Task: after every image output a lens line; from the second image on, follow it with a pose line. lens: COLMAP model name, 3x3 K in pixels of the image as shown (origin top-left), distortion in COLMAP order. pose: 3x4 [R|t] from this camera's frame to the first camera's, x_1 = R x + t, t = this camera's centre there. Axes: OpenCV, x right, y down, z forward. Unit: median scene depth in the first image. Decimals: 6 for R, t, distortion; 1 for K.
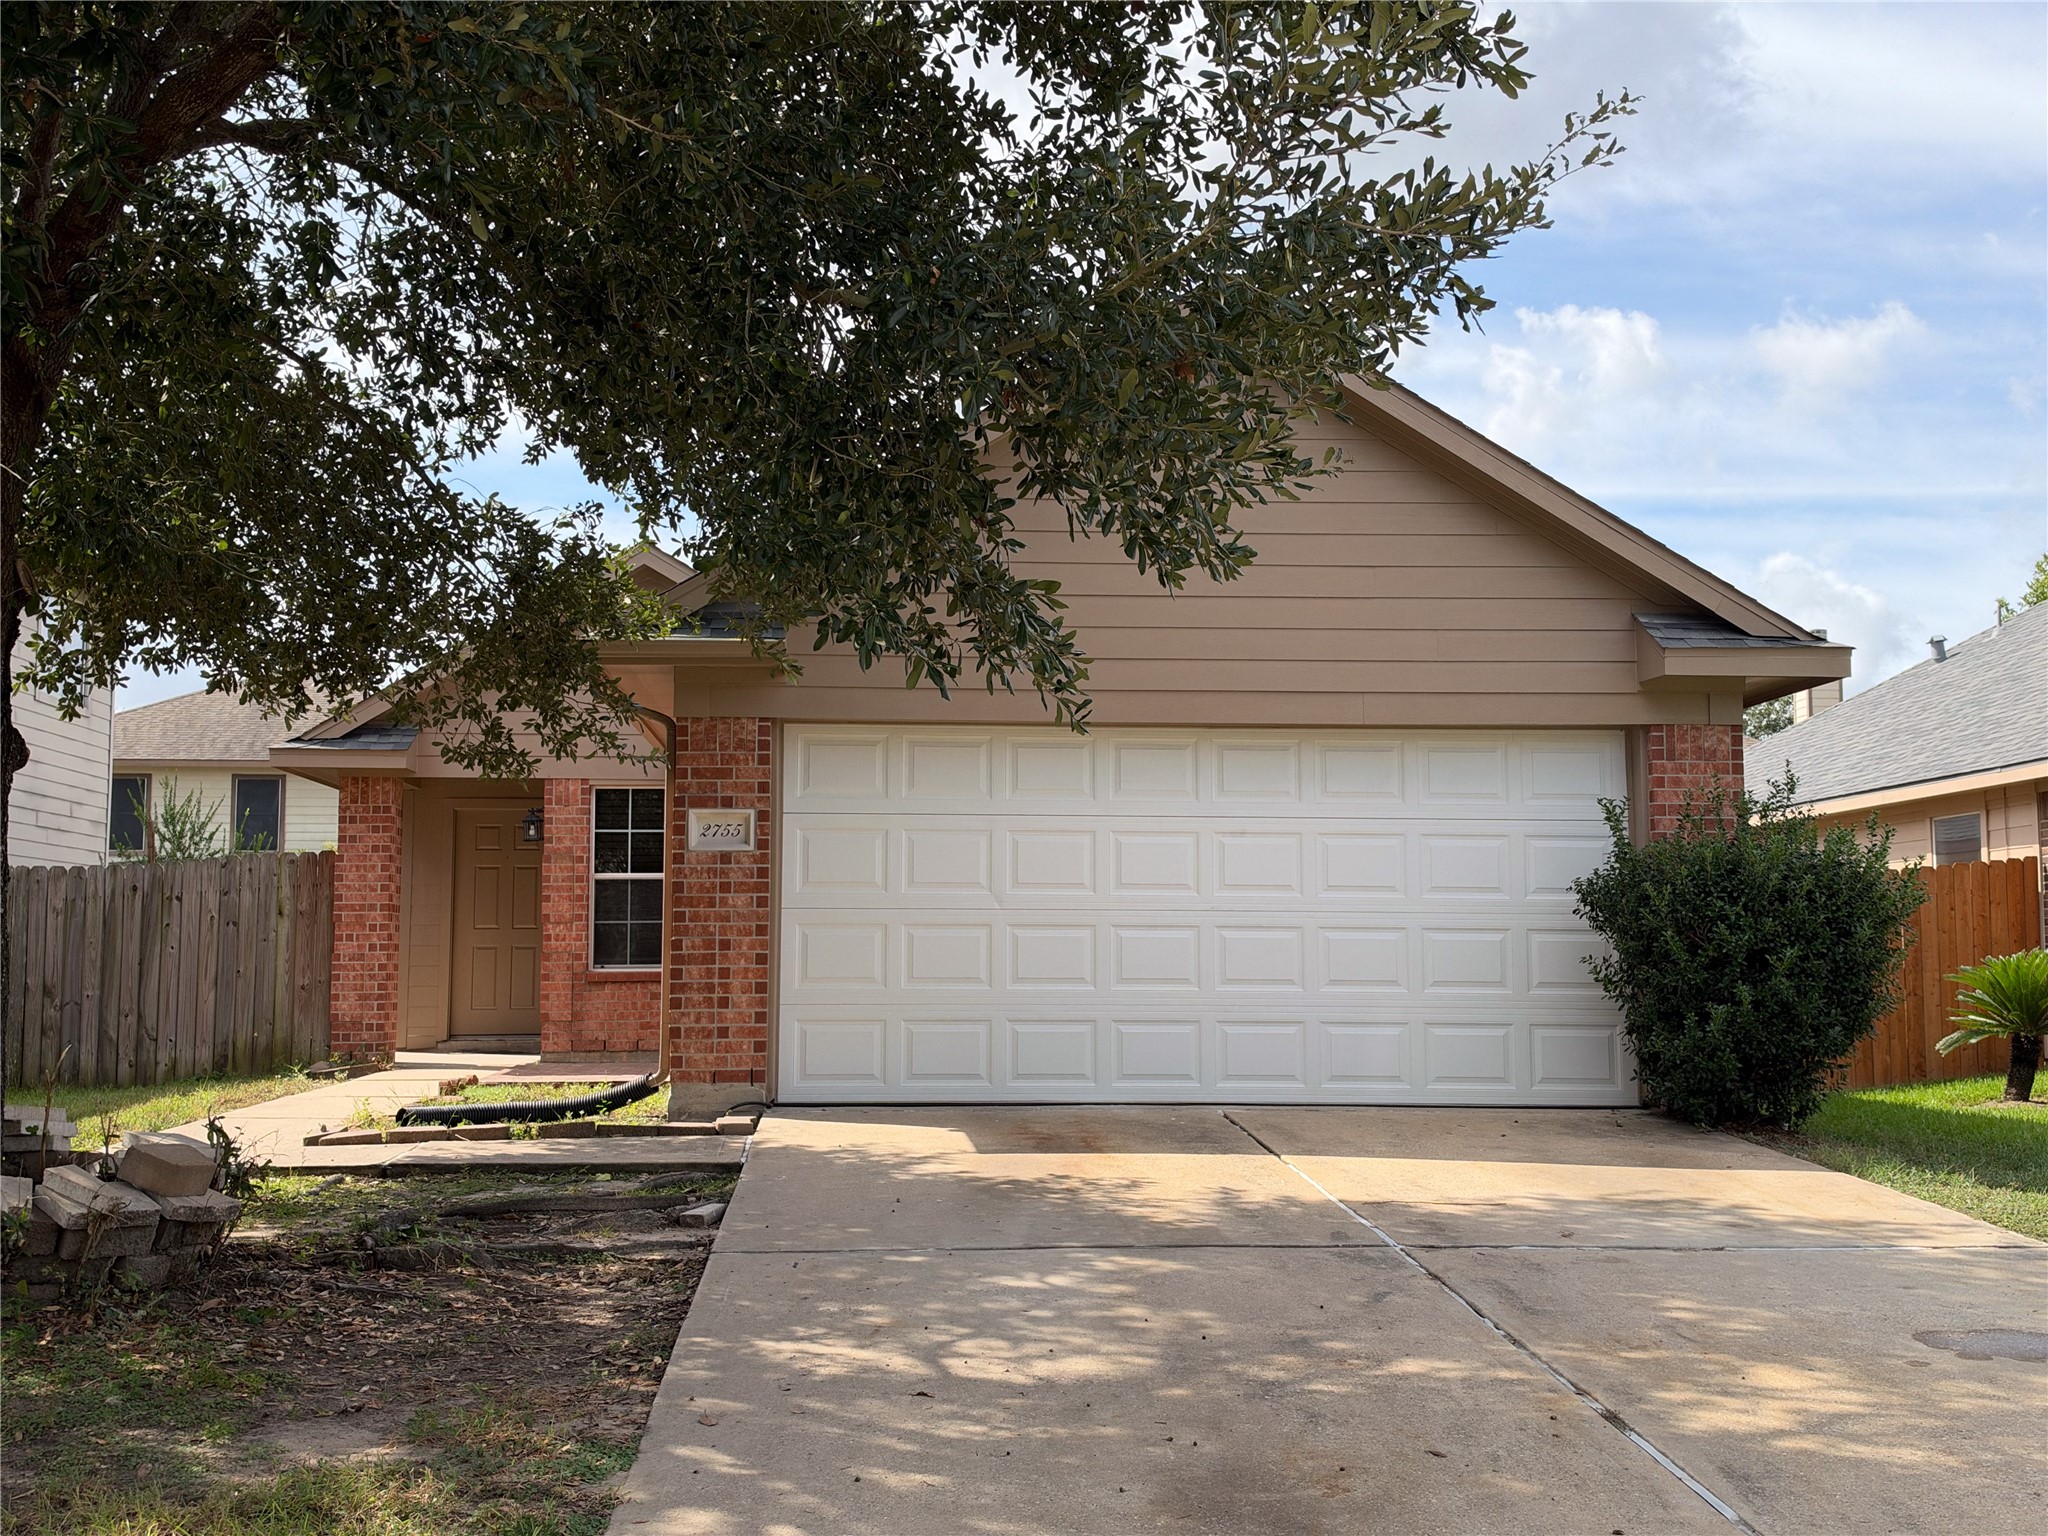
lens RADIAL K [[2203.4, 0, 1025.4], [0, 2203.4, 800.6], [0, 0, 1]] dist [0.204076, -0.009689]
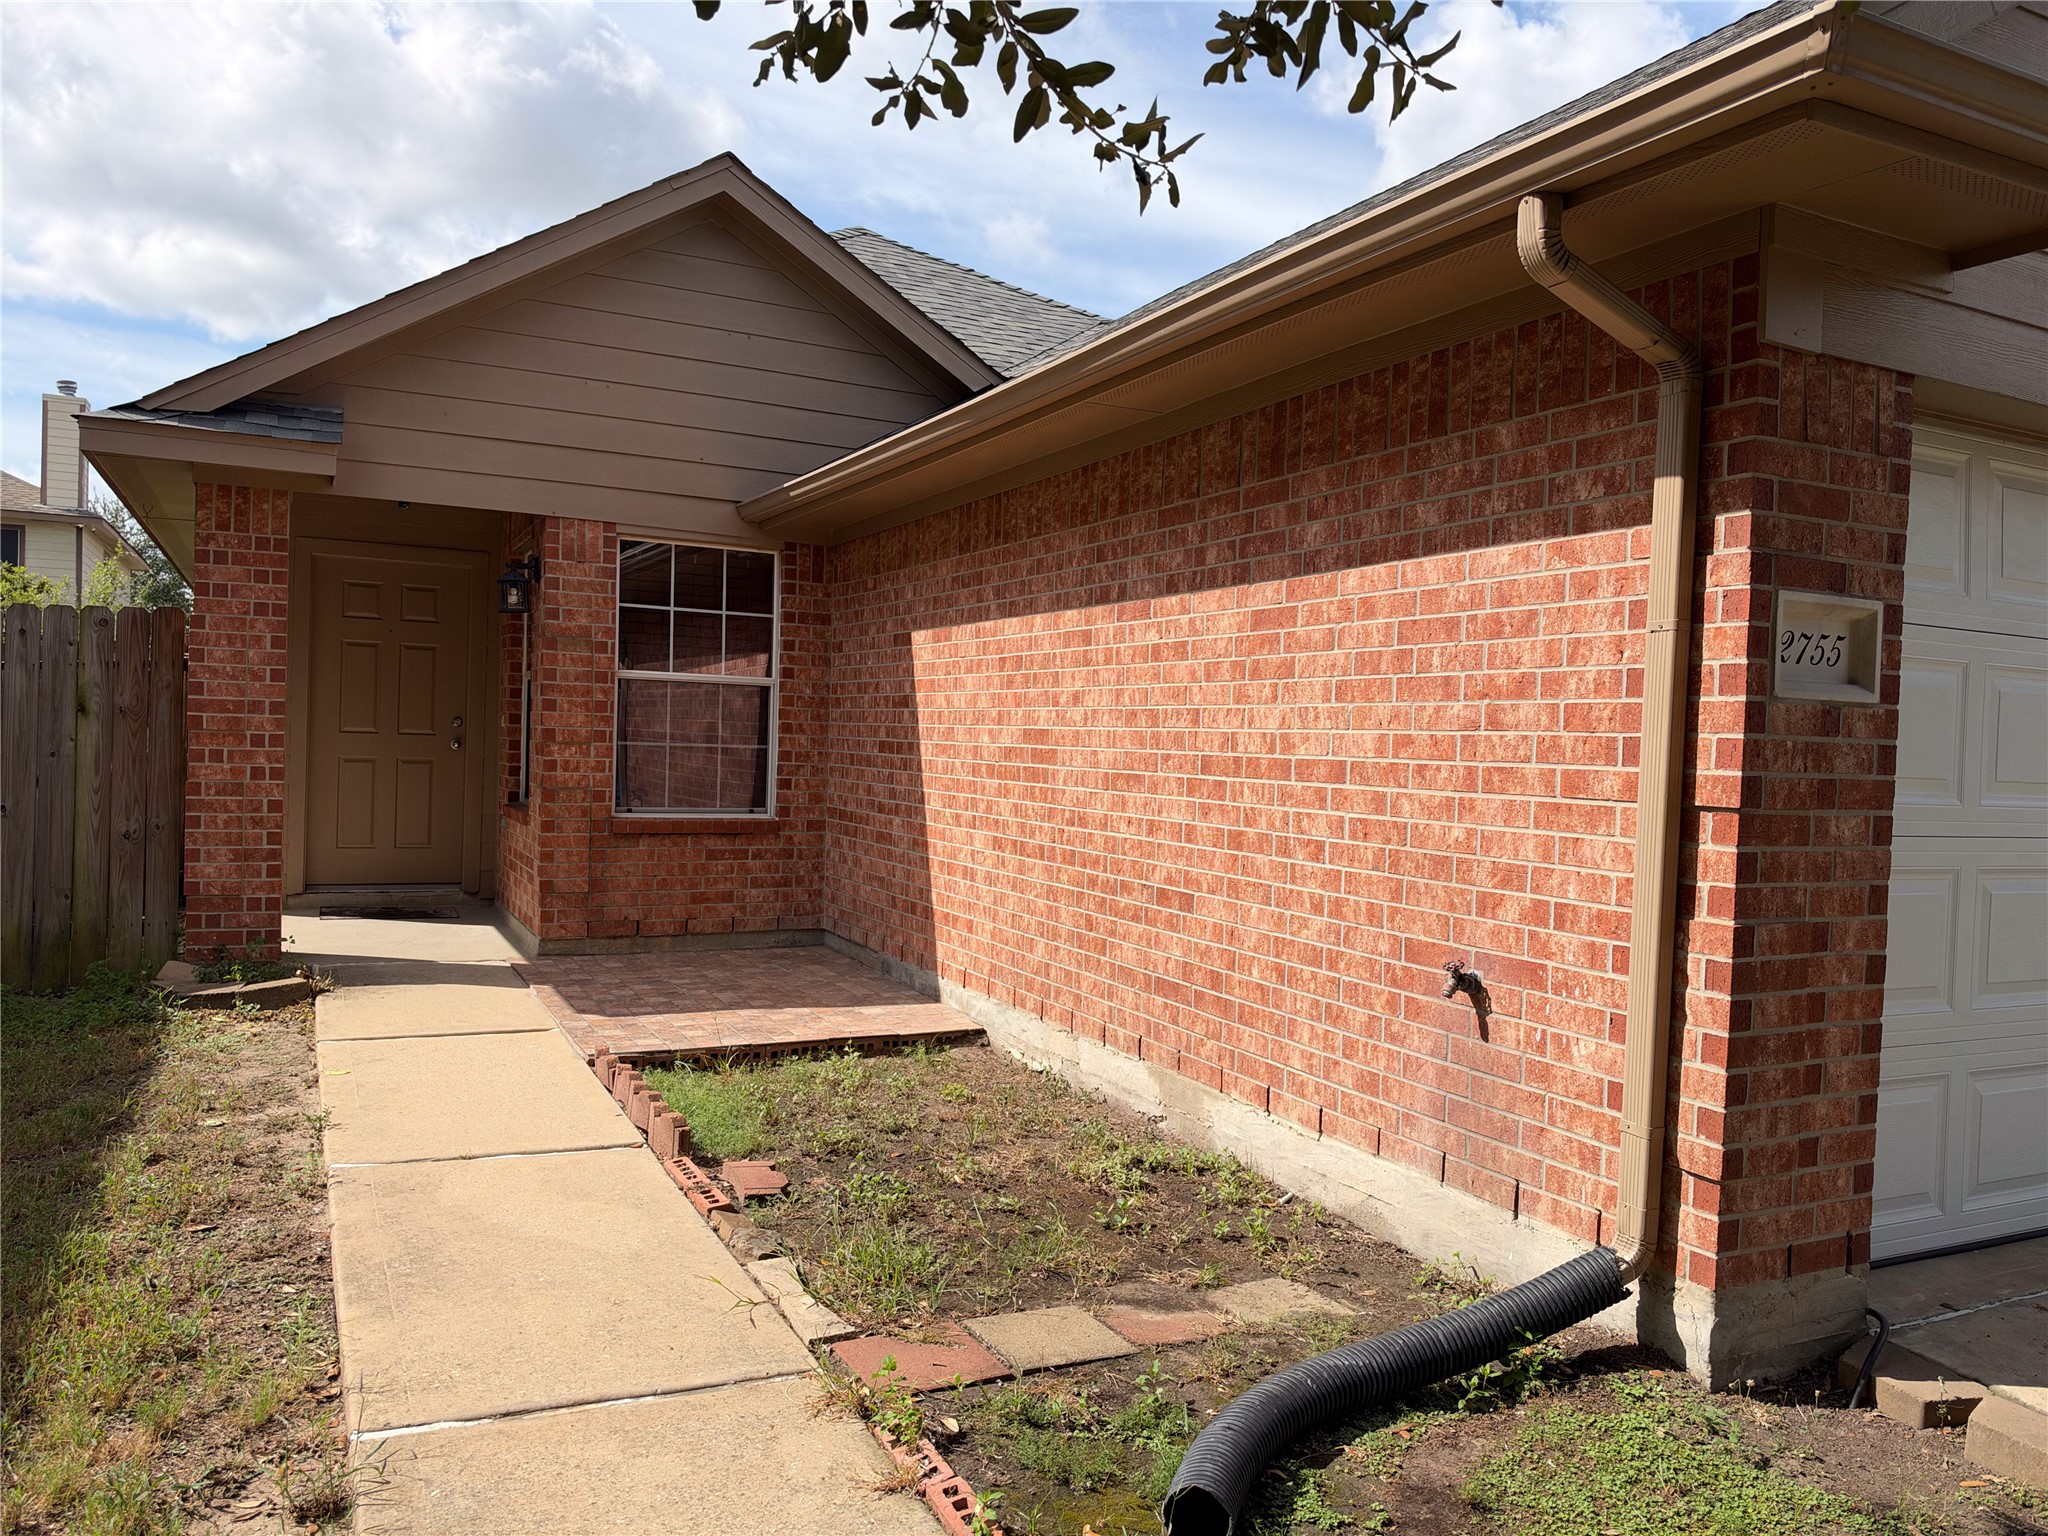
lens RADIAL K [[1463.5, 0, 1010.9], [0, 1463.5, 773.4], [0, 0, 1]] dist [0.104215, -0.200551]
pose [[0.923387, 0.022355, 0.383219, -0.256151], [-0.065076, 0.992969, 0.098879, 0.012845], [-0.378315, -0.116242, 0.918350, 0.556164]]
